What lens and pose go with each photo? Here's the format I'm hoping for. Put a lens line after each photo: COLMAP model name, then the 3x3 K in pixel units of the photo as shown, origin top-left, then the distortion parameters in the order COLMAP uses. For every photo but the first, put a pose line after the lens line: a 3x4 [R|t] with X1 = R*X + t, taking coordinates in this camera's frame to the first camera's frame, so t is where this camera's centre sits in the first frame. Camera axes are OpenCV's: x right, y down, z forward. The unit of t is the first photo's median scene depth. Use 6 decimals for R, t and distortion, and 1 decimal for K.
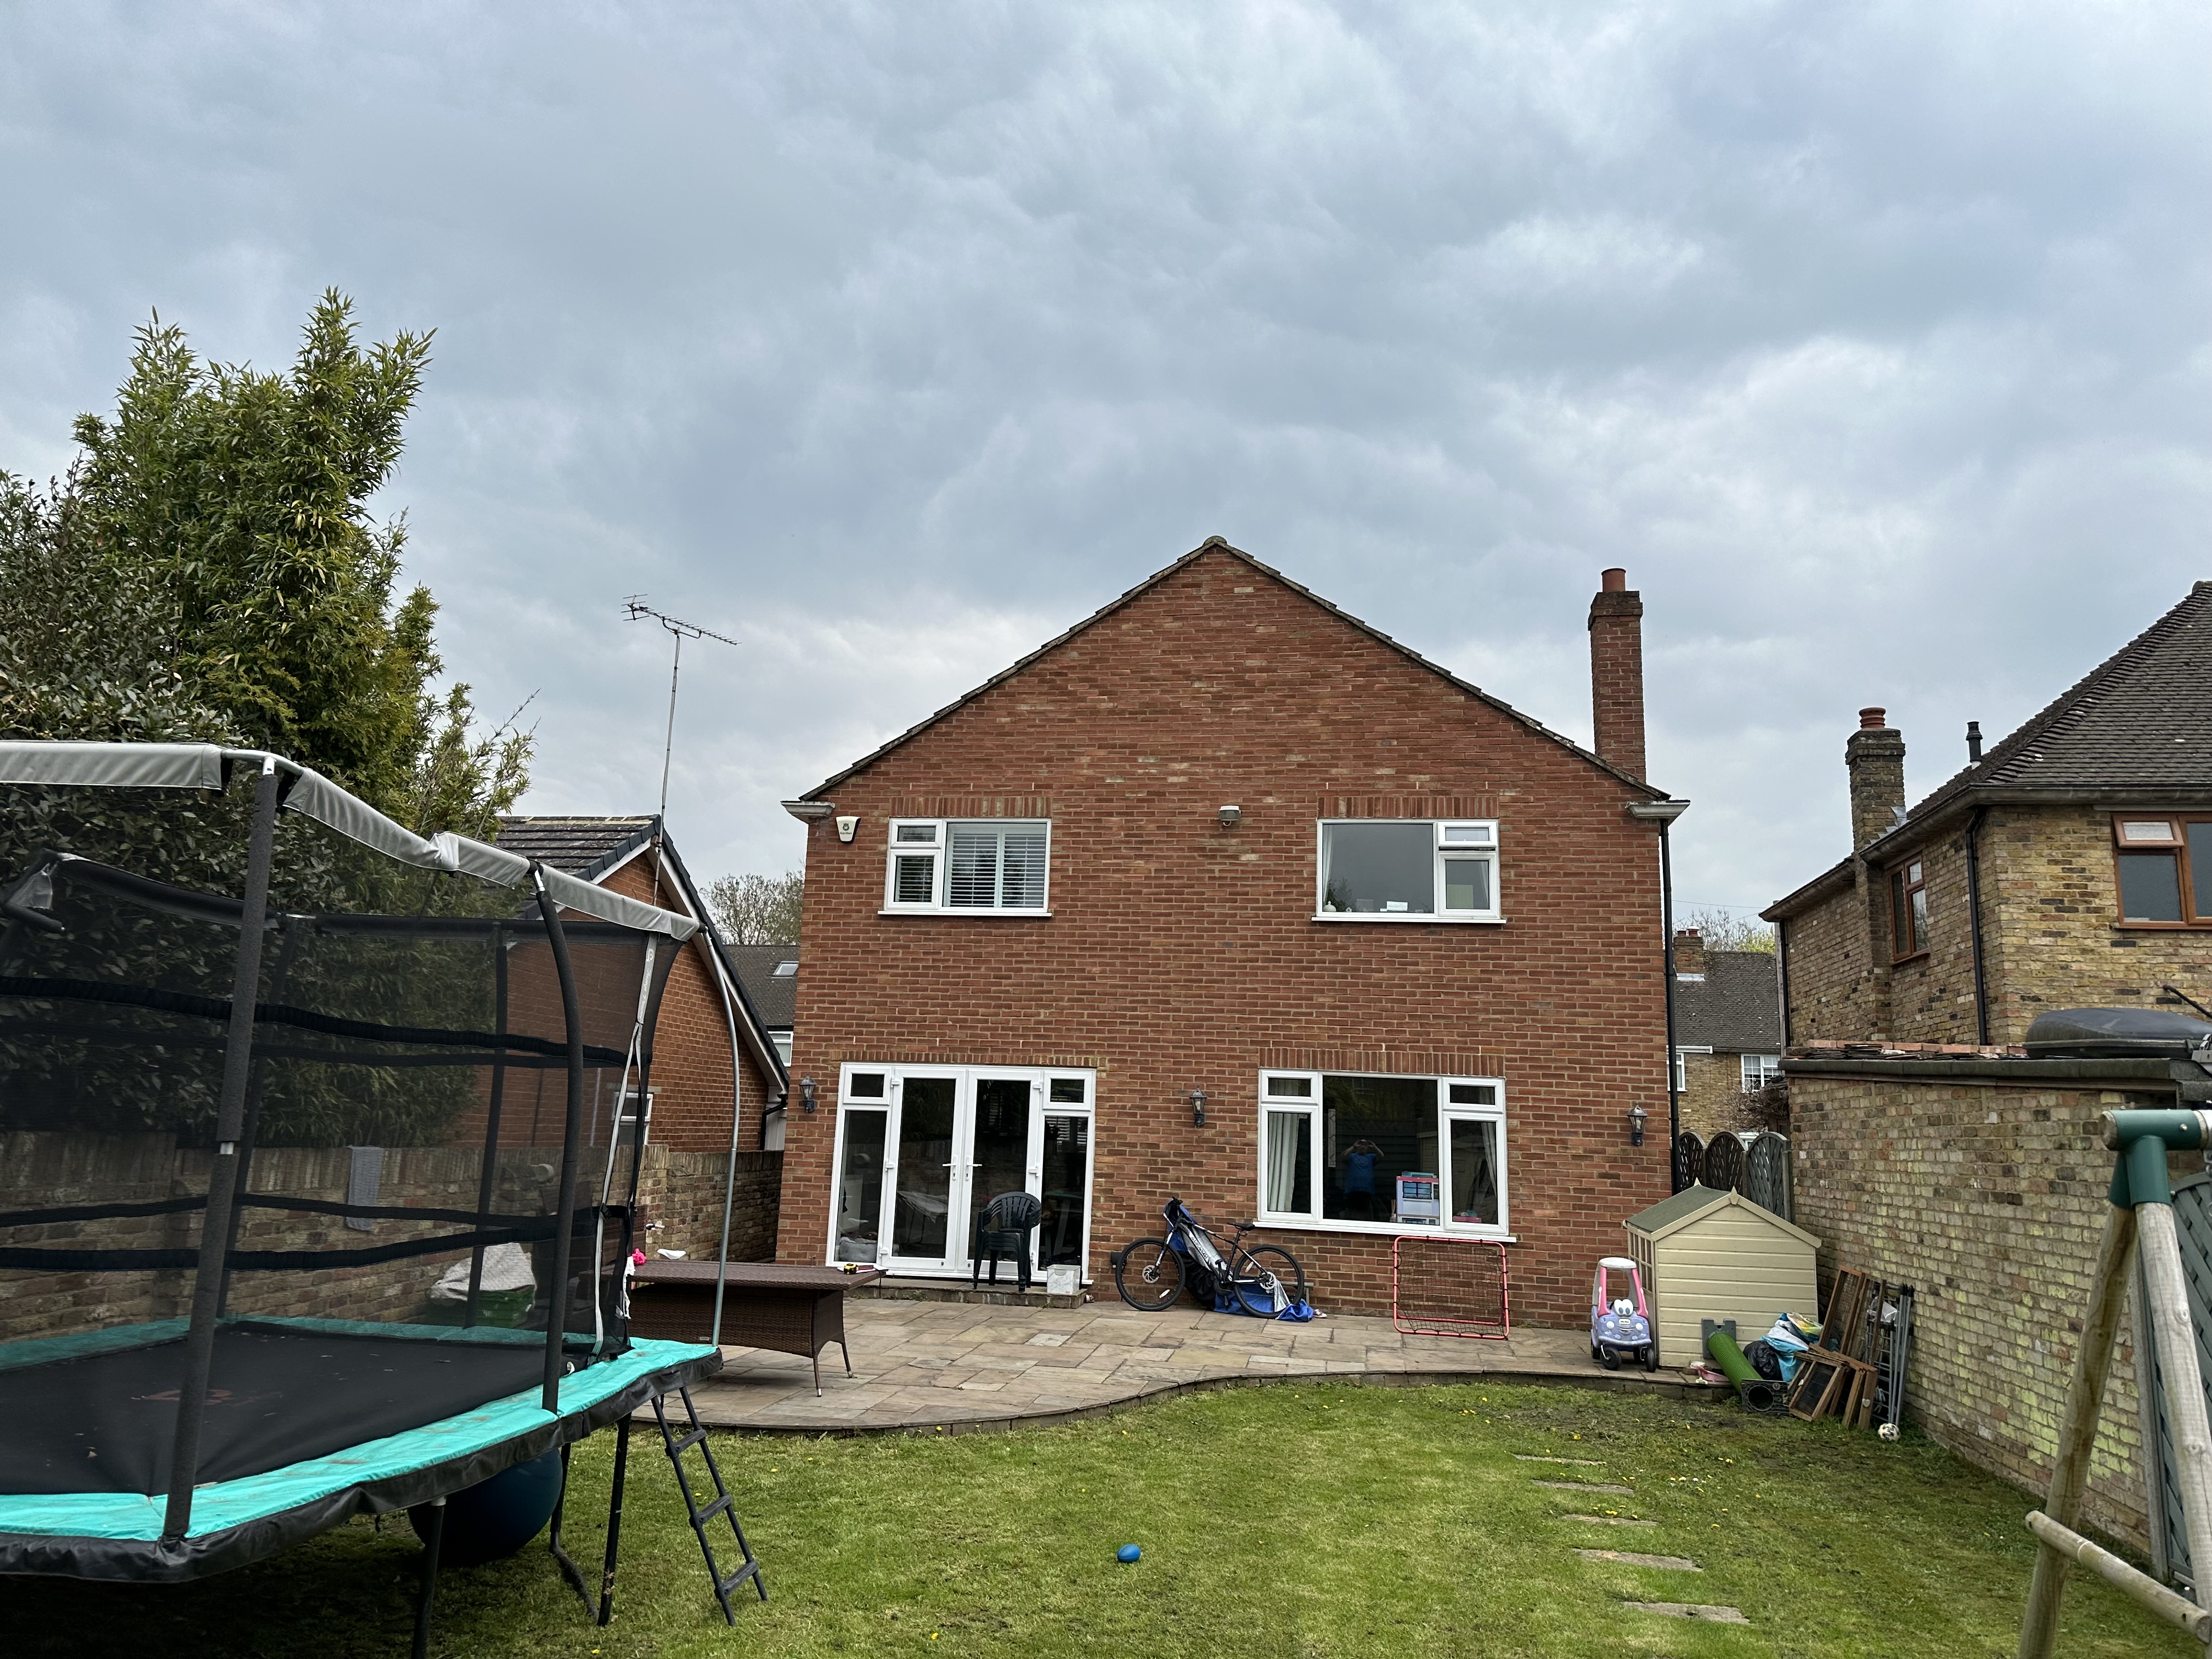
lens RADIAL K [[1552.7, 0, 1086.2], [0, 1552.7, 832.6], [0, 0, 1]] dist [0.074143, -0.085421]
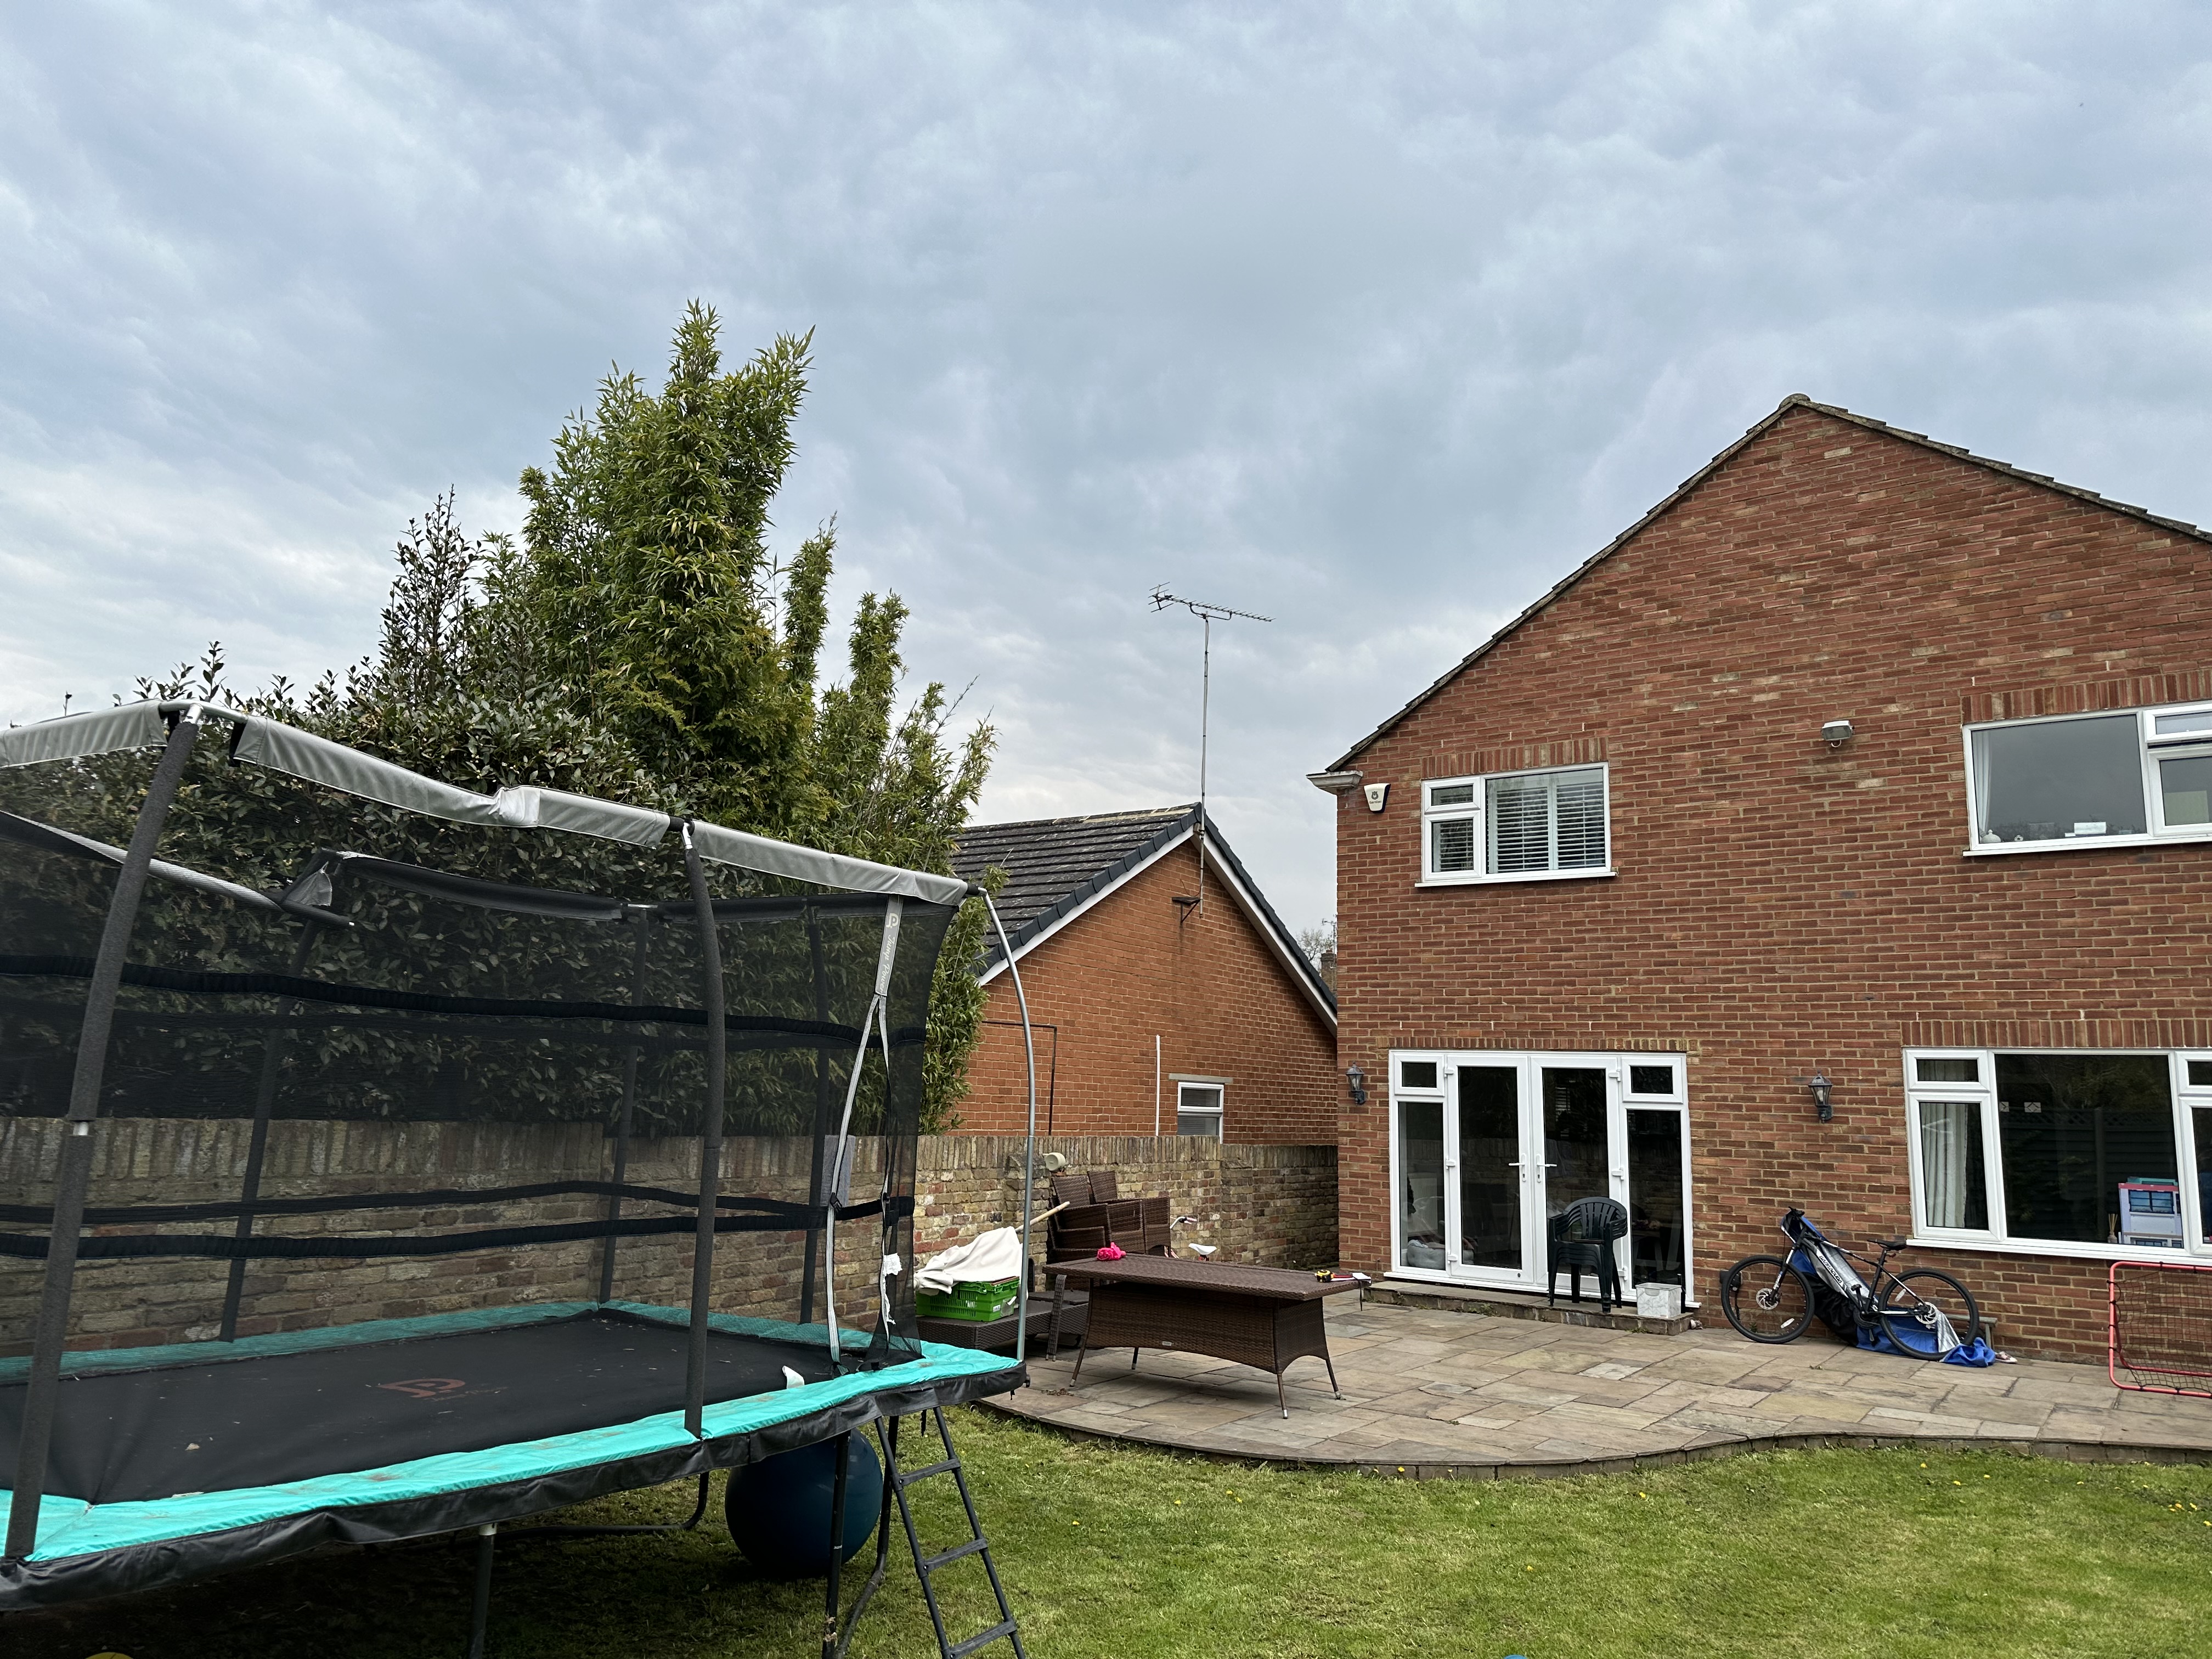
lens RADIAL K [[1552.7, 0, 1075.2], [0, 1552.7, 841.7], [0, 0, 1]] dist [0.074143, -0.085421]
pose [[0.901007, -0.082212, -0.425944, 0.105454], [0.085186, 0.996292, -0.012100, 0.027838], [0.425359, -0.025383, 0.904669, 0.125127]]
